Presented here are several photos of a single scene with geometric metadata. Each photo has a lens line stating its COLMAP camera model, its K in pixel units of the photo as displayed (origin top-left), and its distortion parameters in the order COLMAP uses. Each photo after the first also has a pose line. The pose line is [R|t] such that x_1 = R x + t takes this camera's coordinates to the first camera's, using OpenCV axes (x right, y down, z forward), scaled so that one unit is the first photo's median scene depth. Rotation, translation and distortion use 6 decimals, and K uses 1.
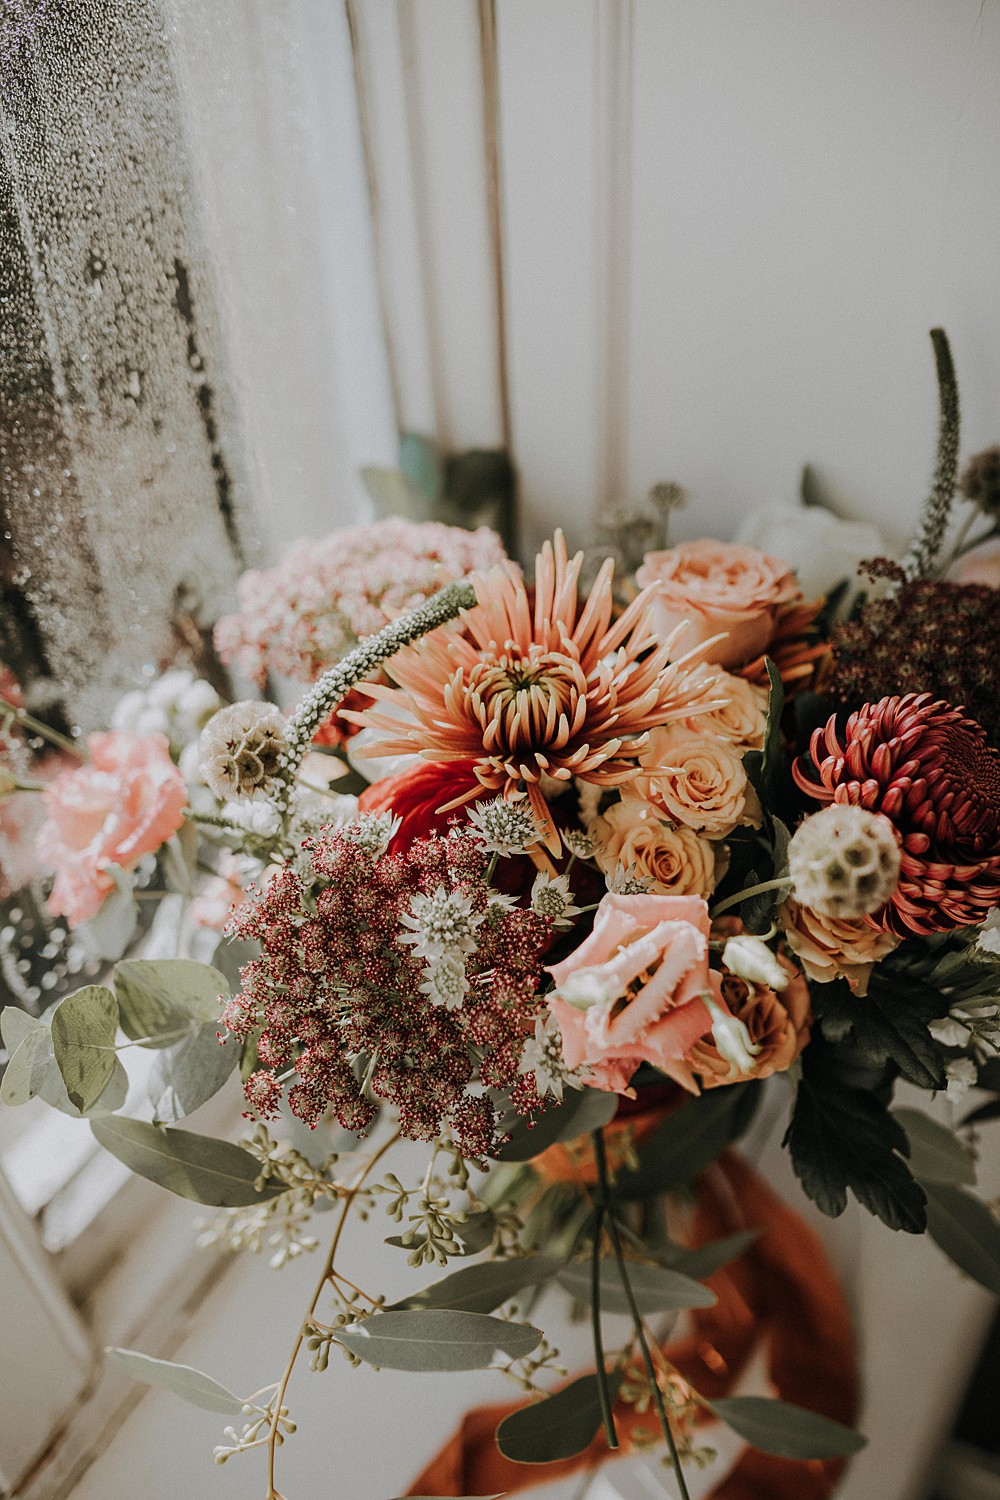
lens RADIAL K [[1509.7, 0, 500.0], [0, 1509.7, 750.0], [0, 0, 1]] dist [0.011084, 0.011454]
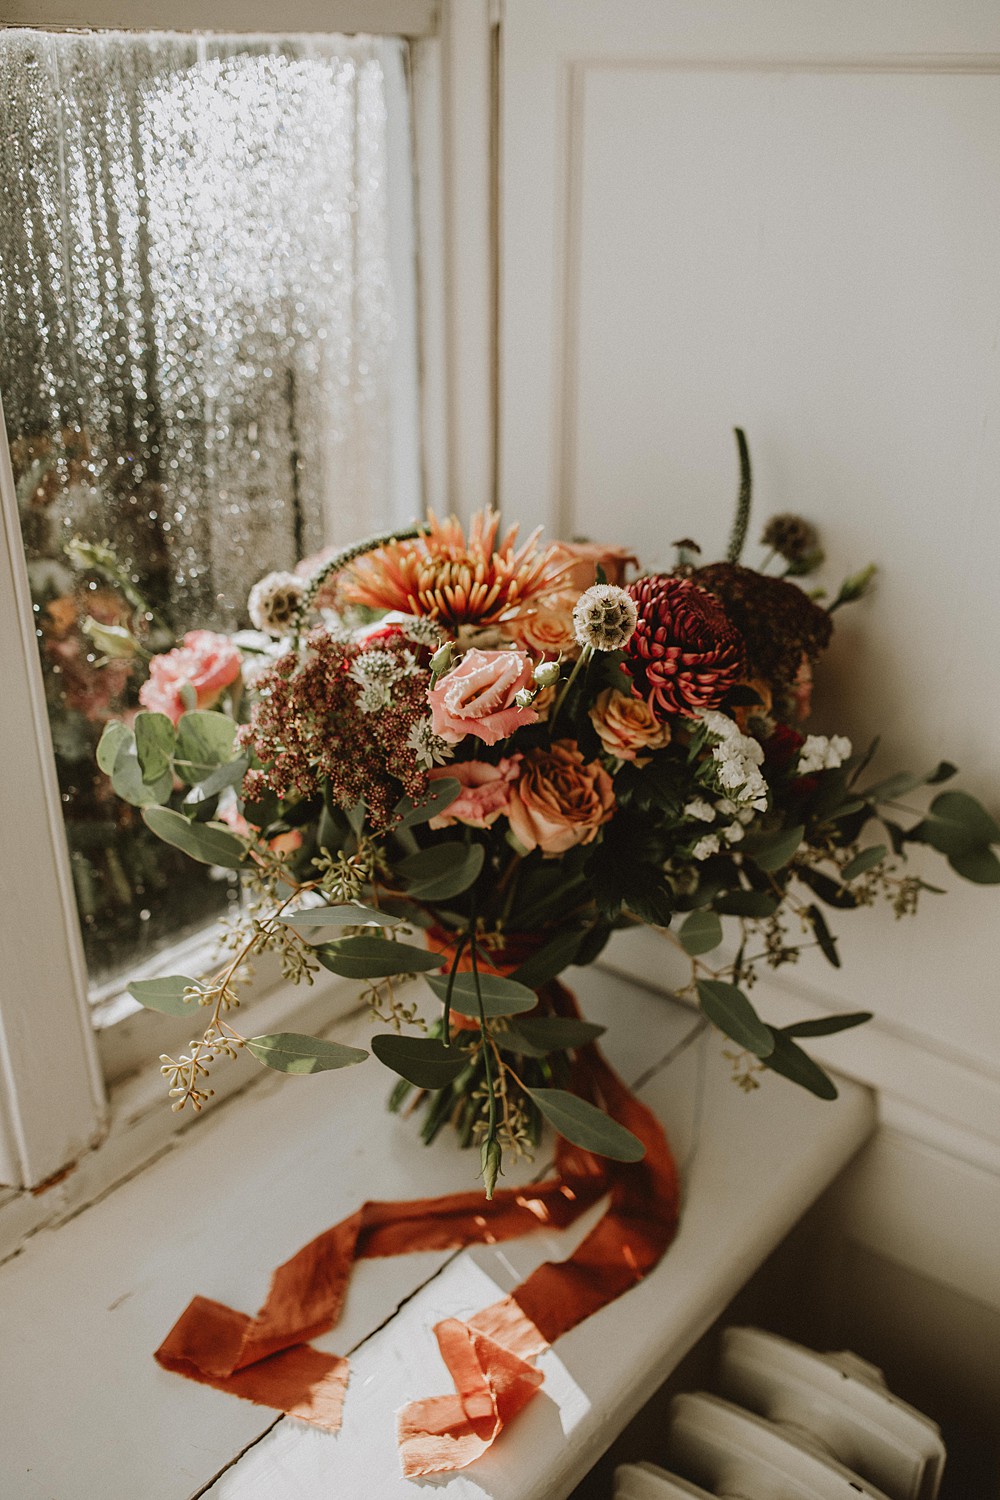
lens RADIAL K [[1488.1, 0, 500.0], [0, 1488.1, 750.0], [0, 0, 1]] dist [-0.007136, -0.002377]
pose [[0.991057, 0.094958, -0.093750, 0.237793], [-0.119500, 0.944216, -0.306881, 0.629029], [0.059379, 0.315340, 0.947119, -0.465619]]
